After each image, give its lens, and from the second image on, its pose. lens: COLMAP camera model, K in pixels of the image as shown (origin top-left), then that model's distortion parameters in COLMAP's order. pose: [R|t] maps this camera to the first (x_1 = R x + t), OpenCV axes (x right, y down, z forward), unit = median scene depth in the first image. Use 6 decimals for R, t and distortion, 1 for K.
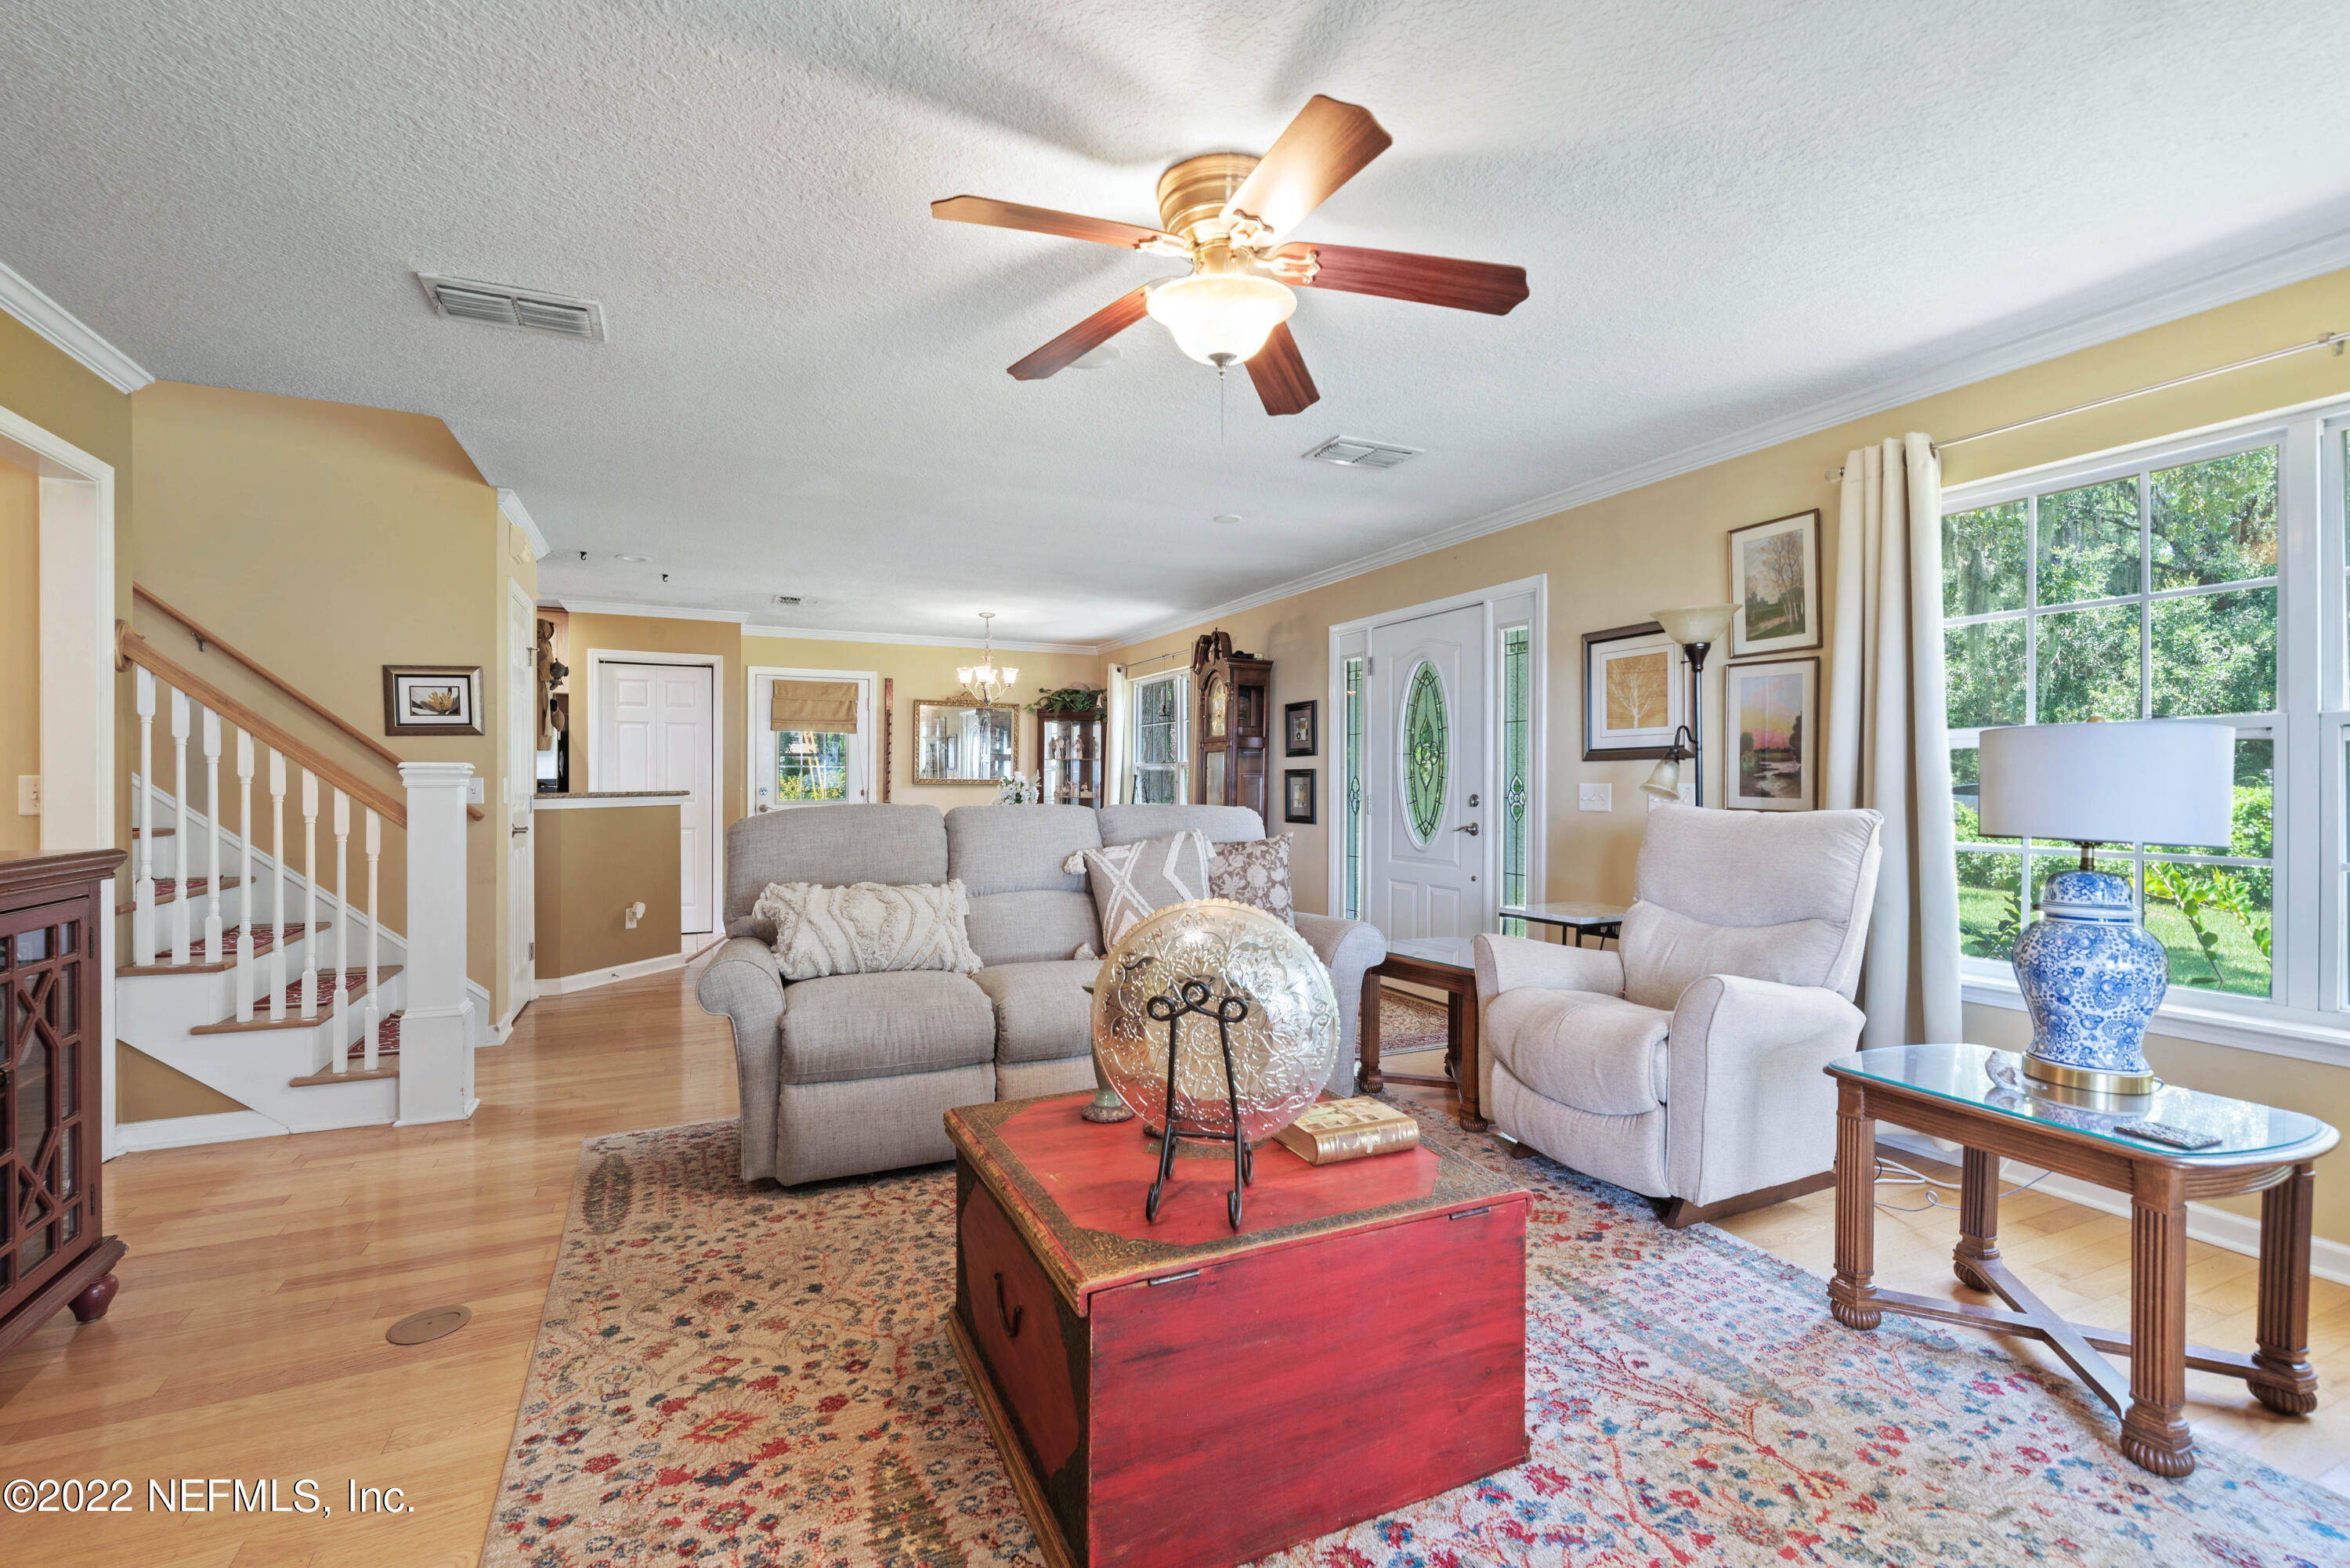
lens RADIAL K [[1008.7, 0, 1172.3], [0, 1008.7, 783.4], [0, 0, 1]] dist [0.001202, -0.000125]
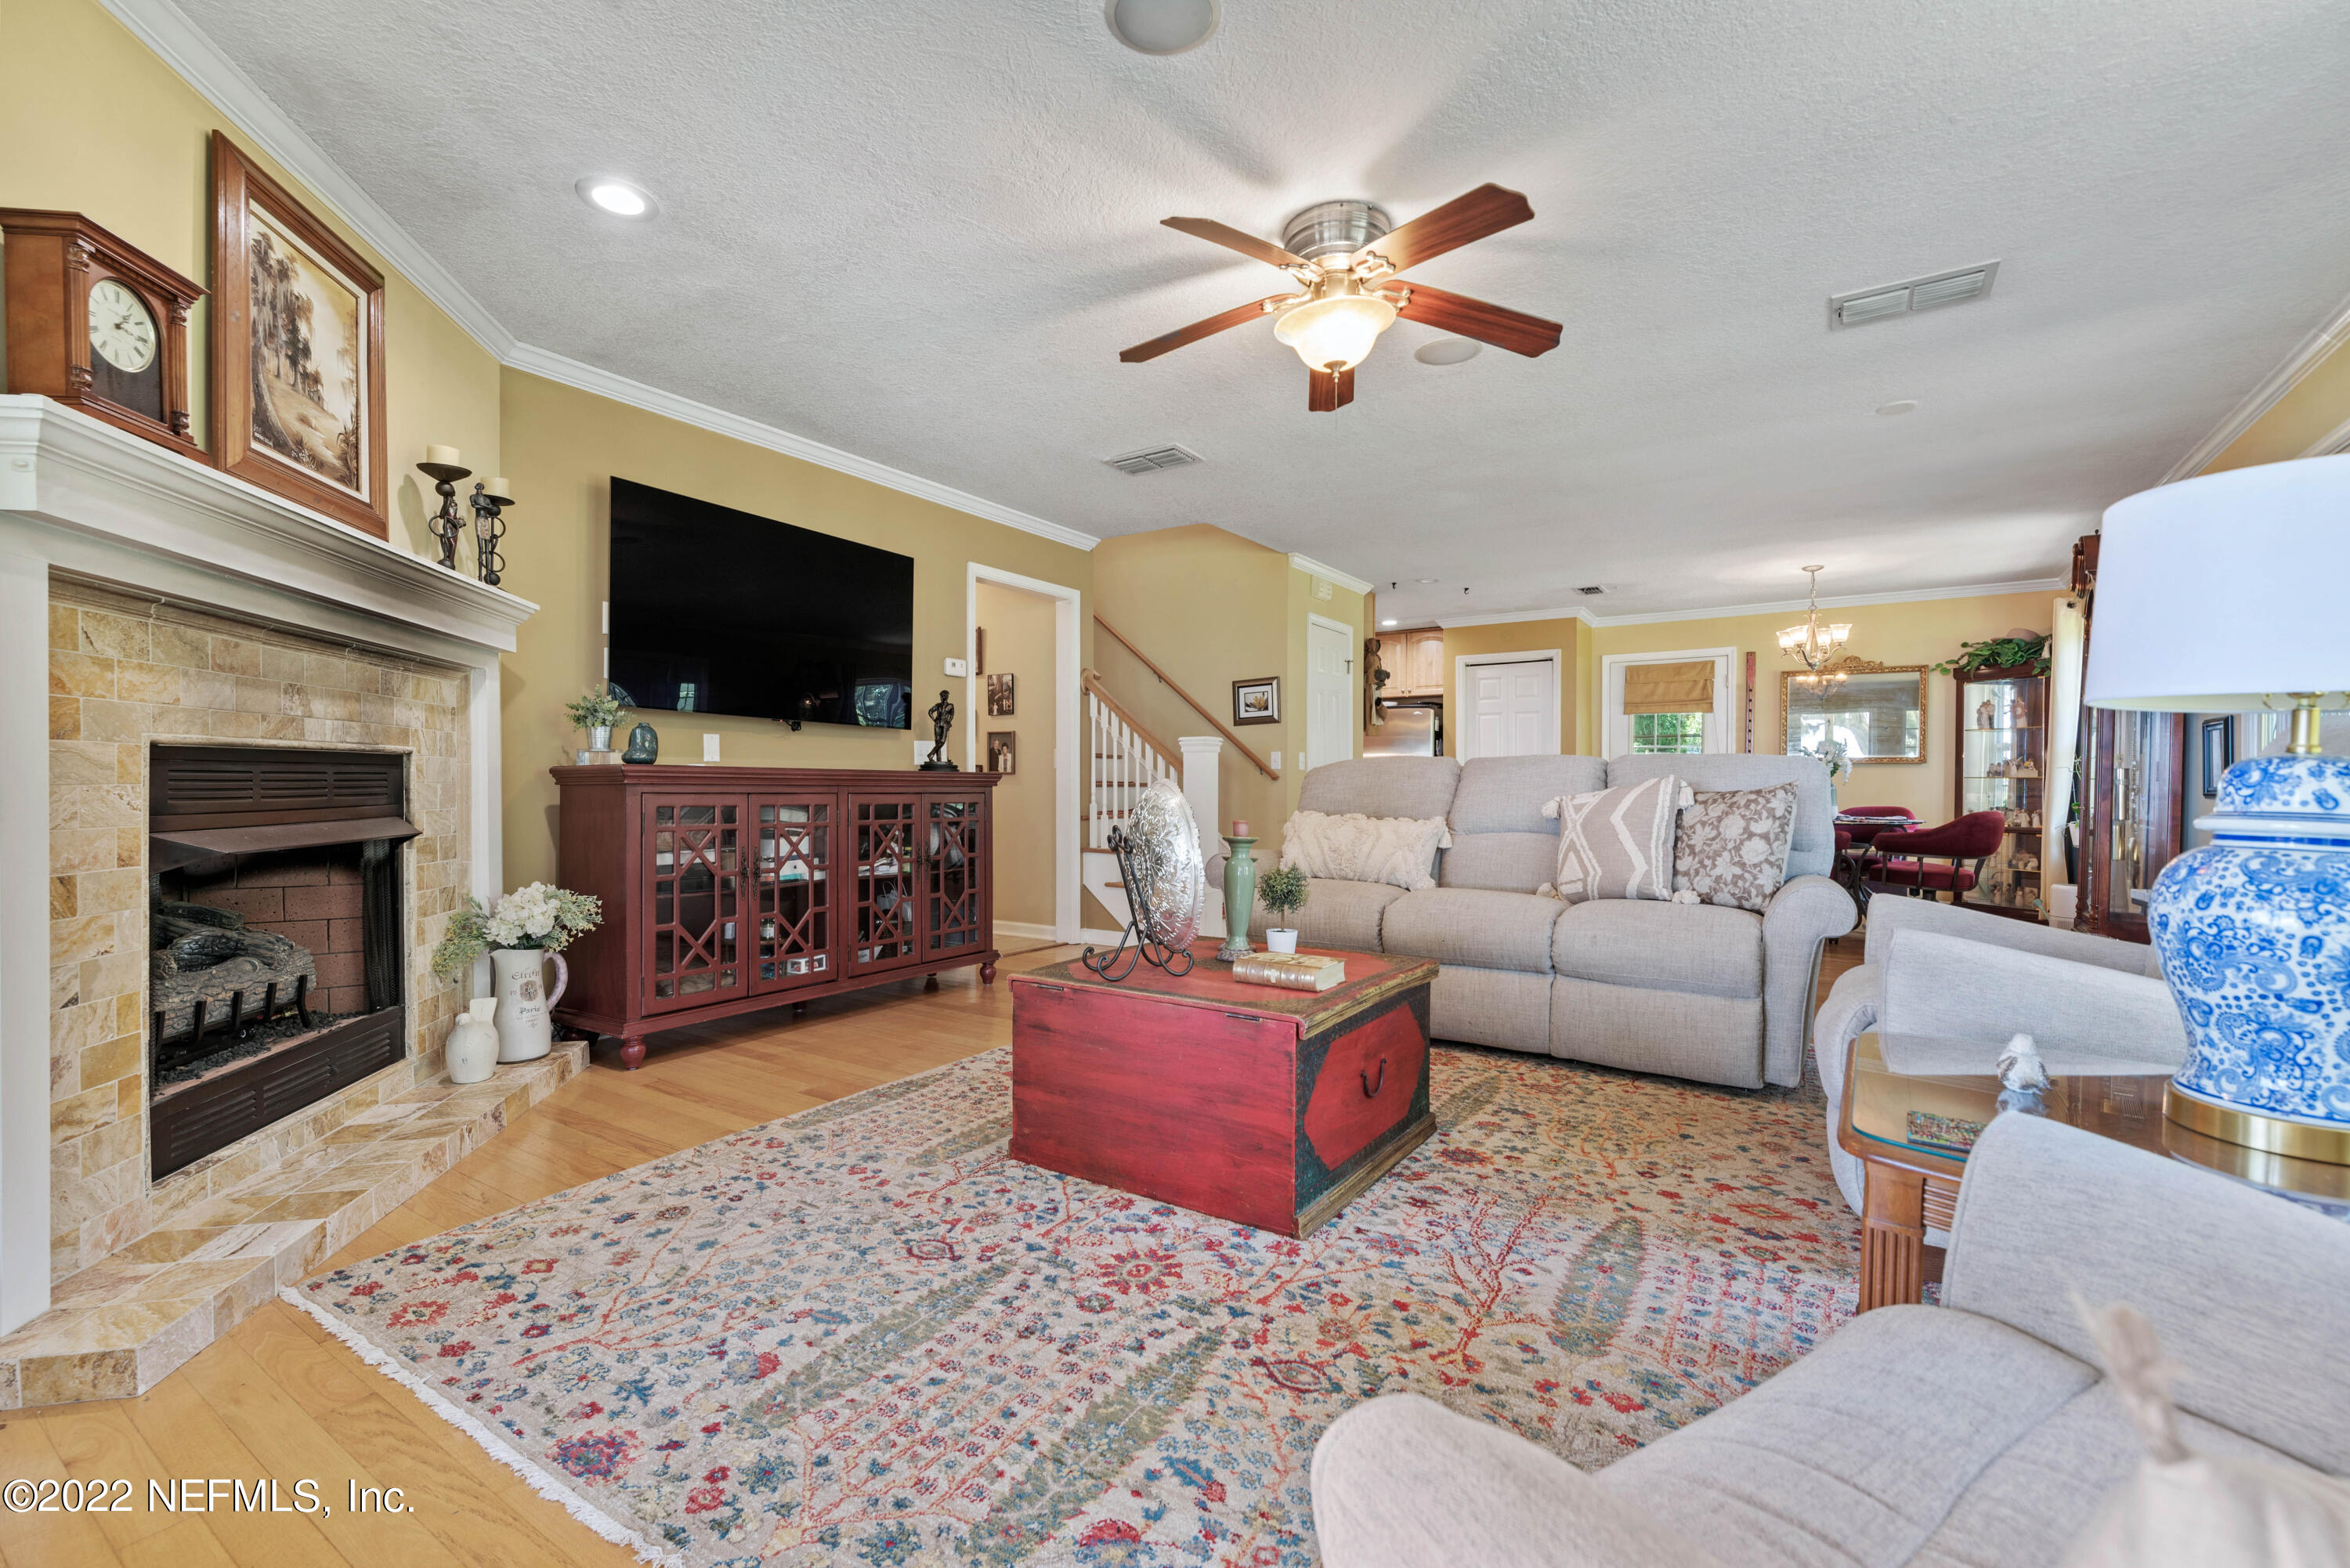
lens RADIAL K [[1017.8, 0, 1172.8], [0, 1017.8, 782.7], [0, 0, 1]] dist [0.000270, -0.000189]
pose [[0.519938, -0.005603, -0.854185, 0.631613], [-0.000195, 0.999978, -0.006678, 0.062299], [0.854204, 0.003639, 0.519926, 0.111926]]
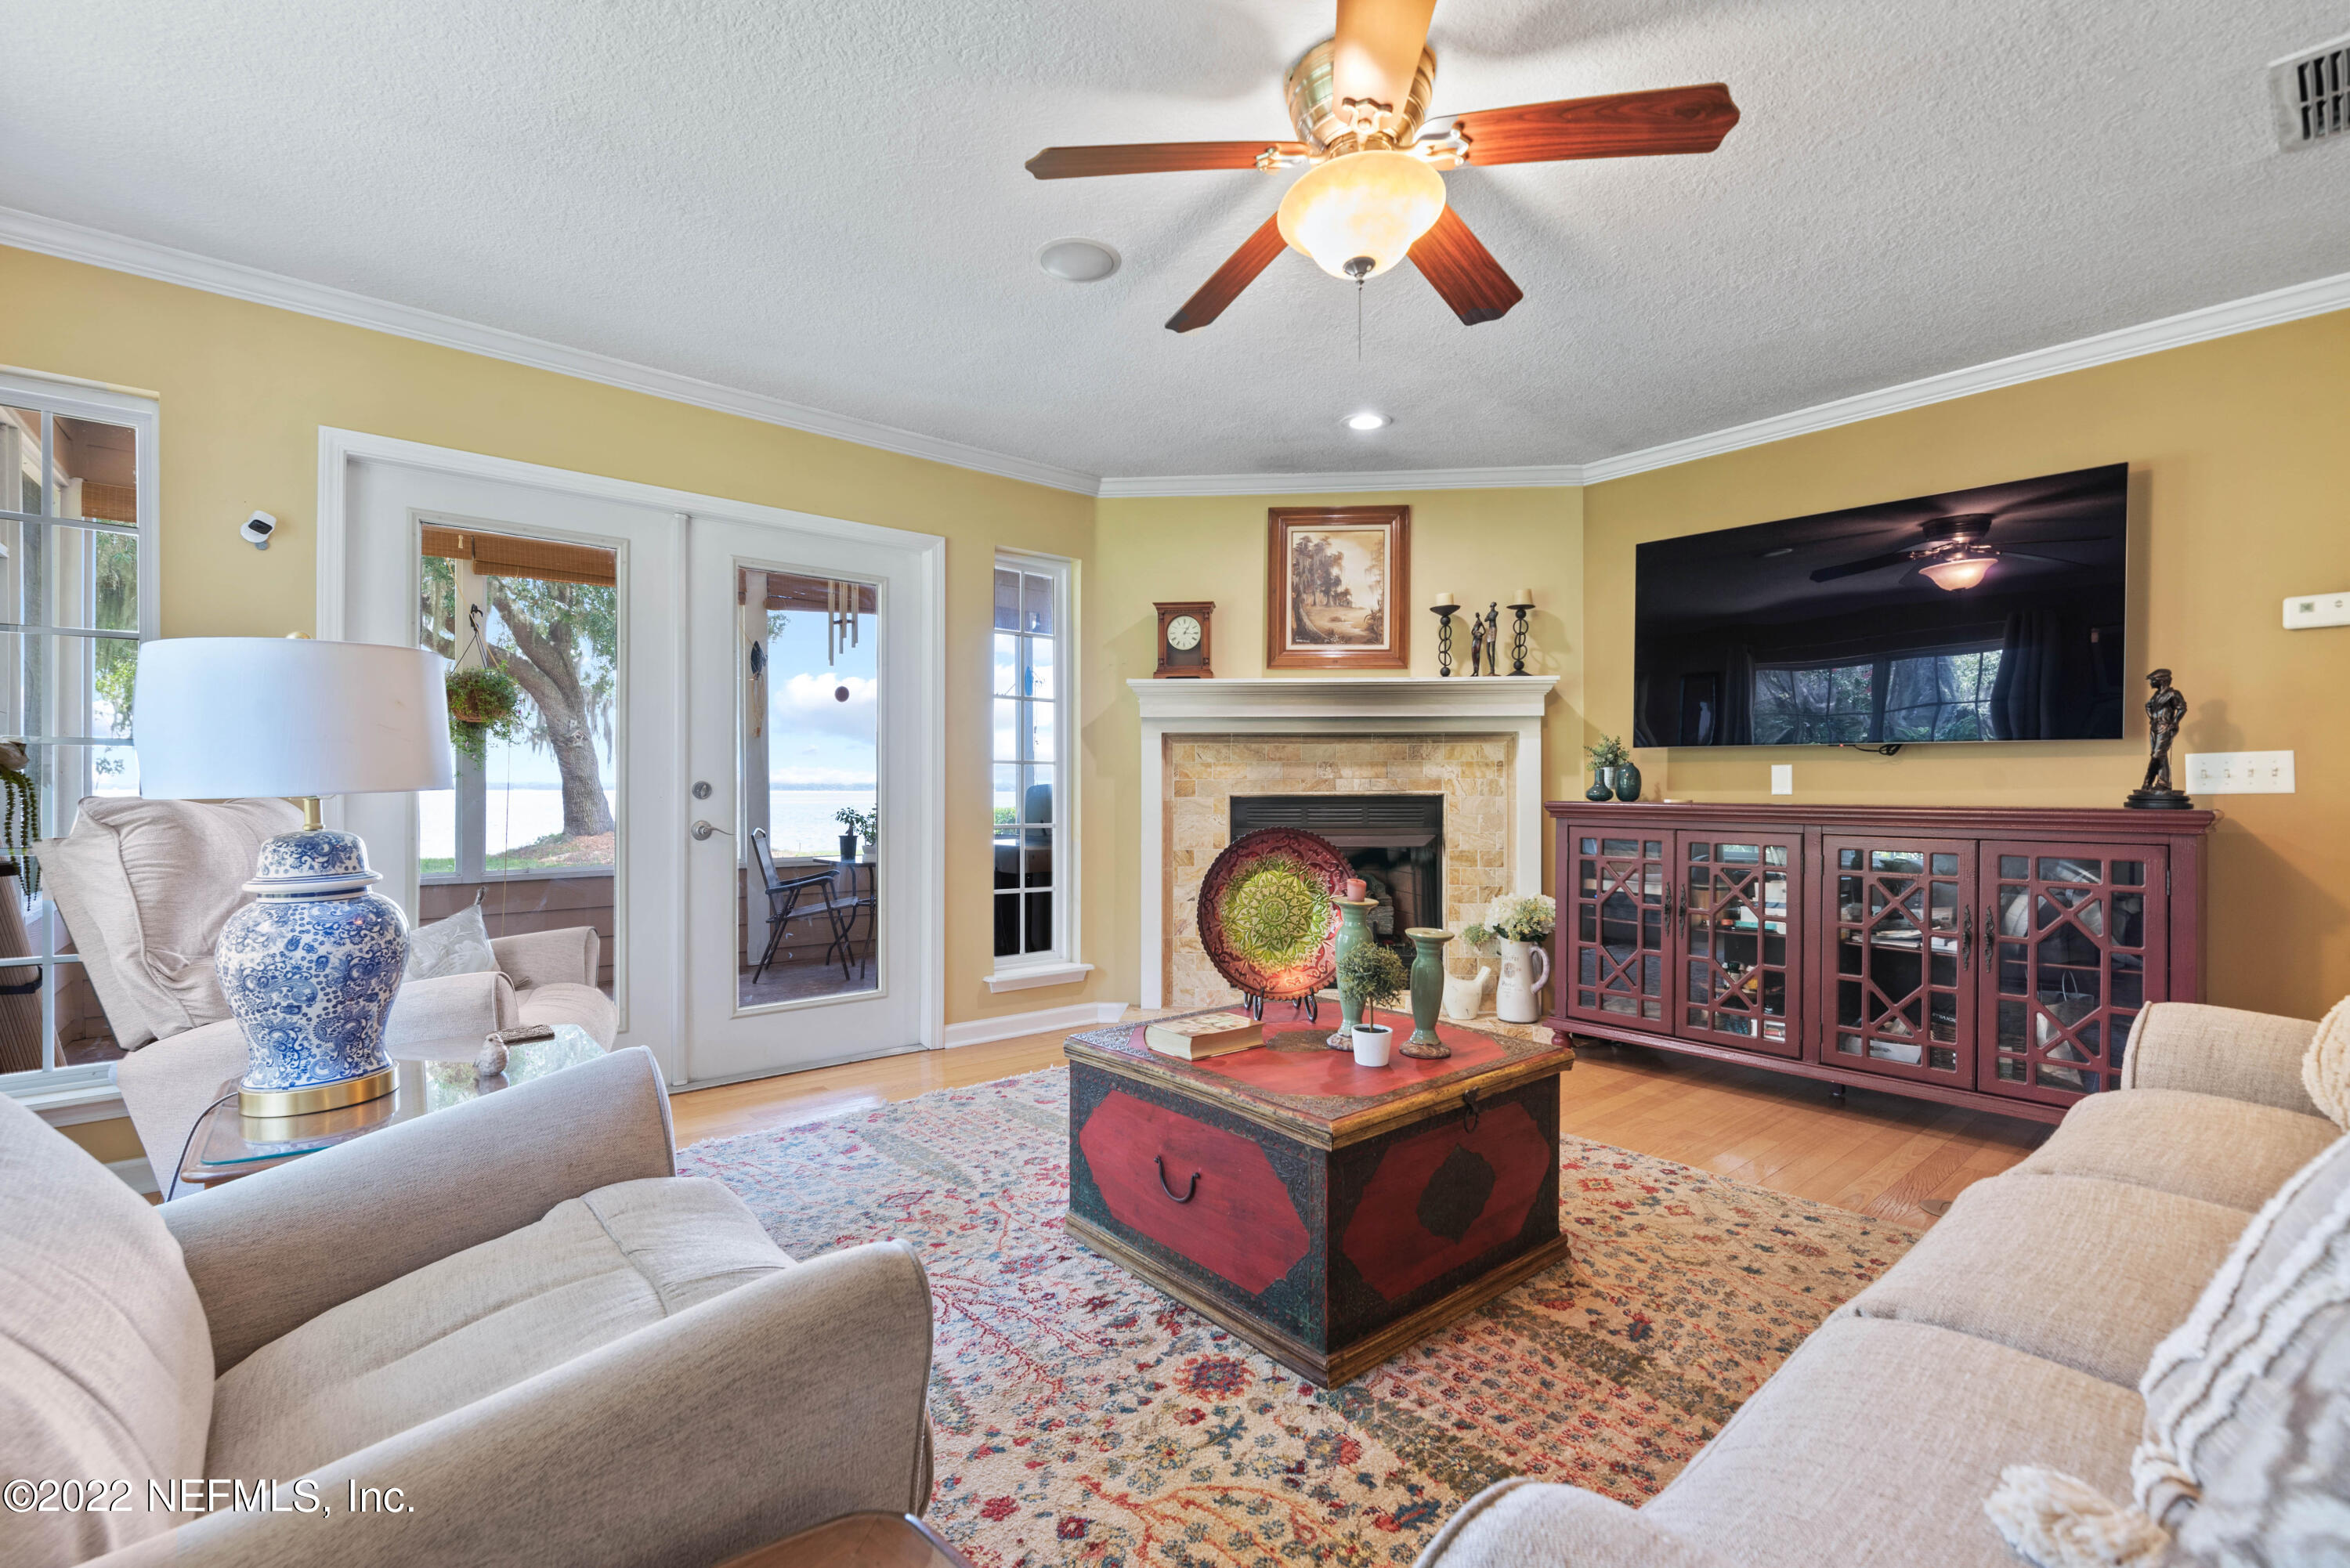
lens RADIAL K [[1019.9, 0, 1158.5], [0, 1019.9, 788.5], [0, 0, 1]] dist [-0.000937, -0.000099]
pose [[-0.968788, -0.006264, -0.247813, 0.278314], [-0.006223, 0.999980, -0.000947, 0.028826], [0.247814, 0.000625, -0.968807, 1.146962]]
